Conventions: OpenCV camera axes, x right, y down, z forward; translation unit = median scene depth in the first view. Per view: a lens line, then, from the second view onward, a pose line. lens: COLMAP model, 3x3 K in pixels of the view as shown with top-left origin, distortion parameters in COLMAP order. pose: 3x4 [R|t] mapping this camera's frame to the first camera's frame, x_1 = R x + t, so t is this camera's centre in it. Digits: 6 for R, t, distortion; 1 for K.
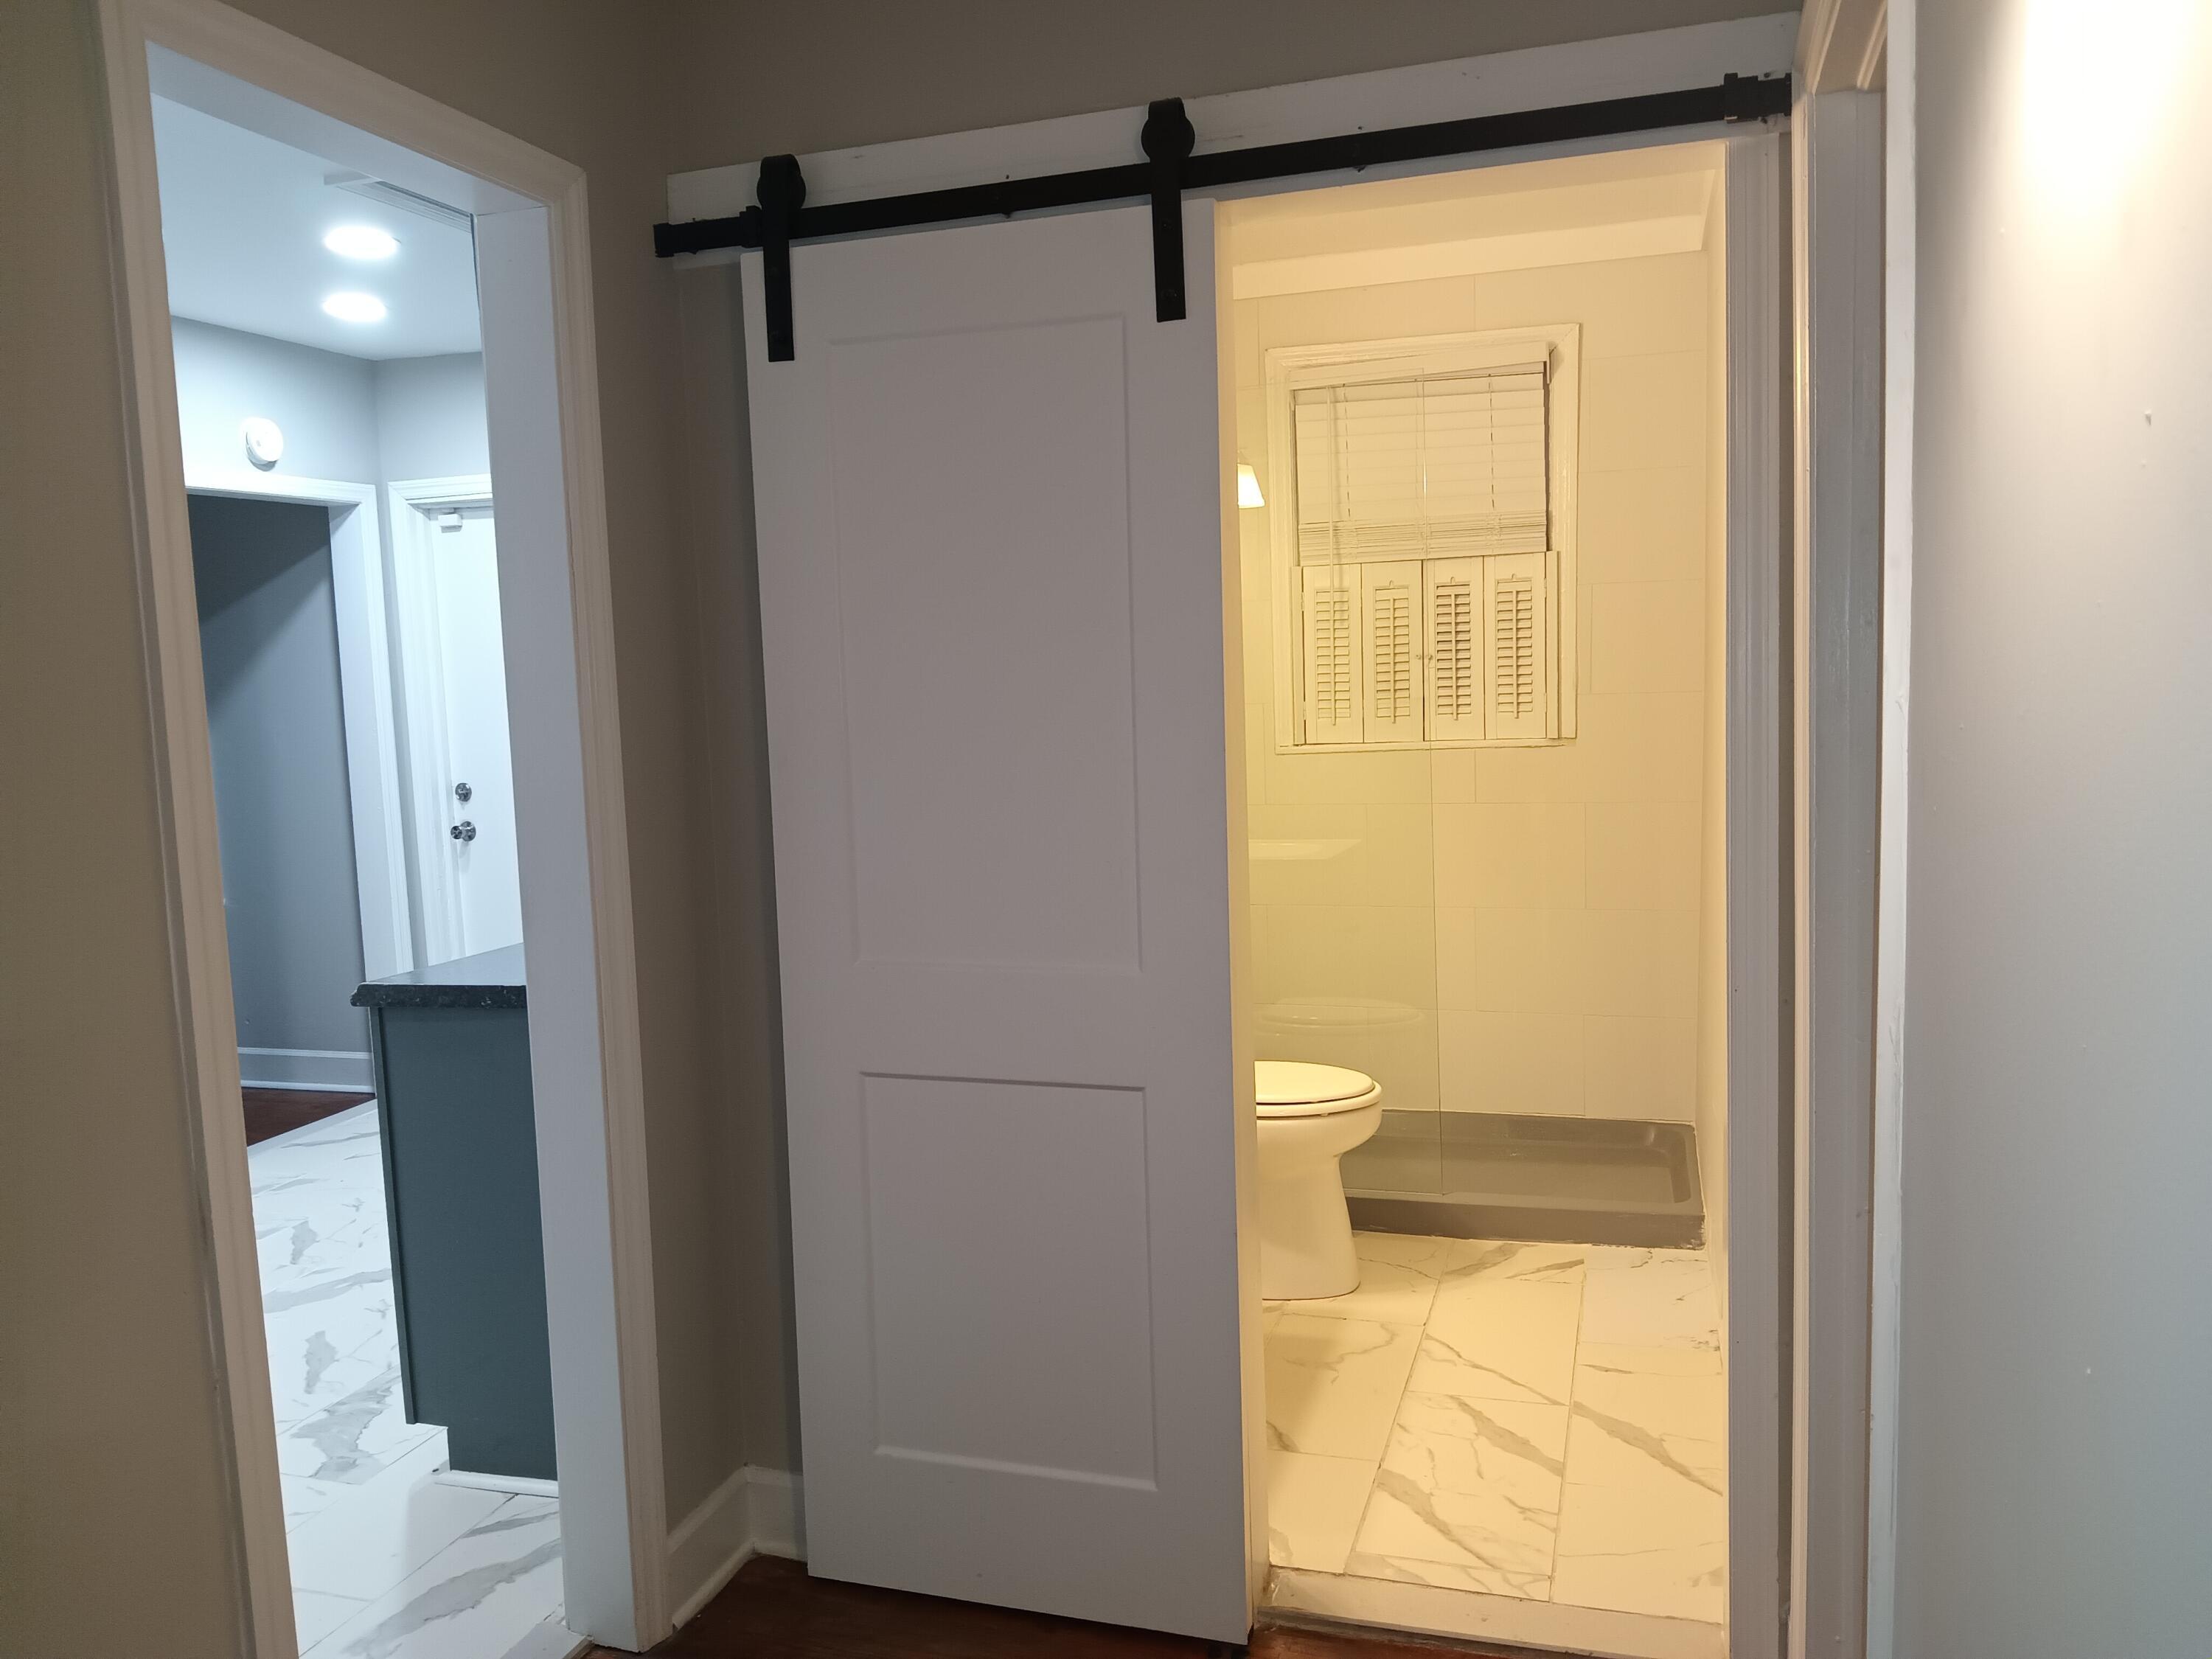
lens RADIAL K [[1657.9, 0, 1105.4], [0, 1657.9, 823.2], [0, 0, 1]] dist [0.055114, -0.107308]
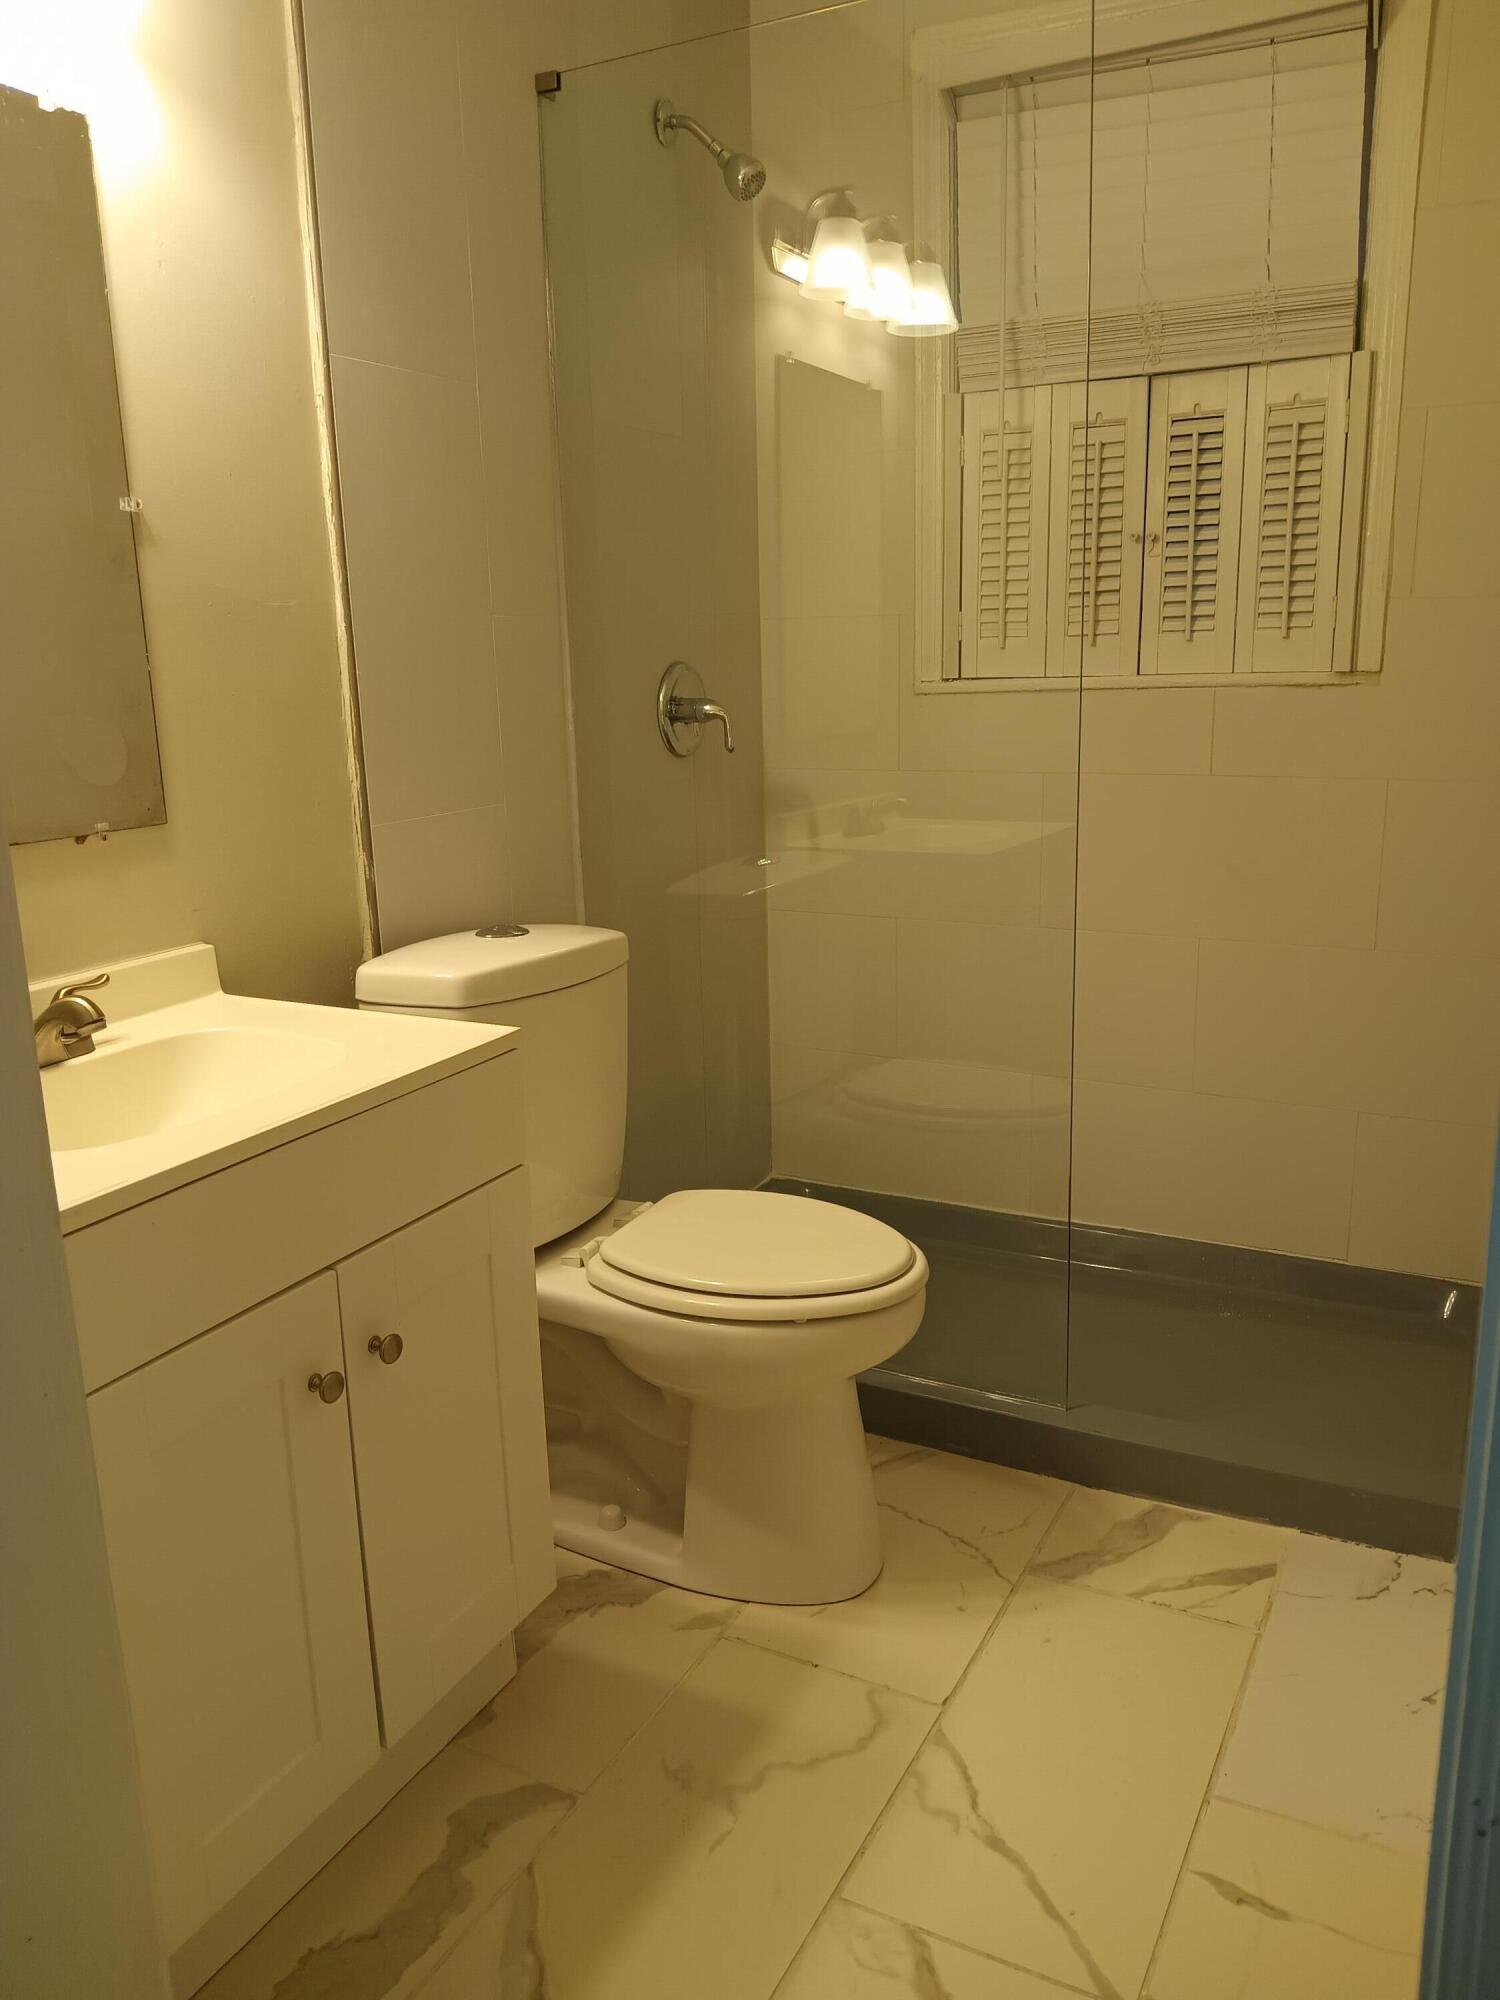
lens RADIAL K [[1501.3, 0, 750.0], [0, 1501.3, 1000.0], [0, 0, 1]] dist [0.003739, -0.040442]
pose [[0.984502, 0.054923, -0.166550, 0.150674], [-0.031014, 0.989252, 0.142893, -0.003552], [0.172608, -0.135513, 0.975624, 0.400388]]
